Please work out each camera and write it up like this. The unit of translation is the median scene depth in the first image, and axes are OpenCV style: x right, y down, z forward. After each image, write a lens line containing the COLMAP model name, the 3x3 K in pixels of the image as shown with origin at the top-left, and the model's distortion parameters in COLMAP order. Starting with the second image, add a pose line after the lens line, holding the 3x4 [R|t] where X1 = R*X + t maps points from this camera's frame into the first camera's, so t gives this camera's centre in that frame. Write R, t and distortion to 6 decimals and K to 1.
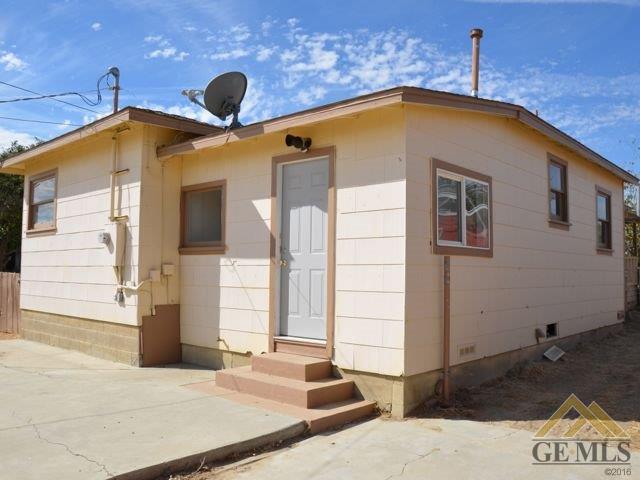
lens RADIAL K [[570.6, 0, 319.9], [0, 570.6, 241.2], [0, 0, 1]] dist [-0.141757, 0.108886]
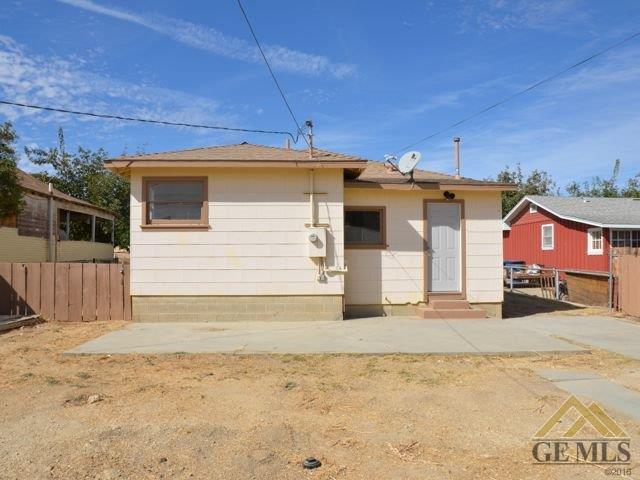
lens RADIAL K [[529.5, 0, 319.4], [0, 529.5, 239.1], [0, 0, 1]] dist [-0.123665, 0.012768]
pose [[0.692995, 0.016992, 0.720742, -1.604530], [-0.030672, 0.999512, 0.005927, -0.012895], [-0.720290, -0.026214, 0.693178, 0.022203]]
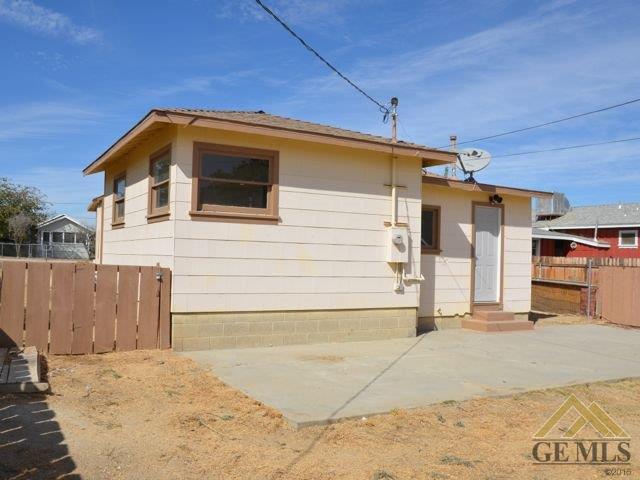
lens RADIAL K [[570.6, 0, 318.1], [0, 570.6, 240.8], [0, 0, 1]] dist [-0.141757, 0.108886]
pose [[0.313559, 0.027528, 0.949170, -1.888262], [-0.077102, 0.997017, -0.003445, 0.017303], [-0.946433, -0.072102, 0.314746, 0.897412]]
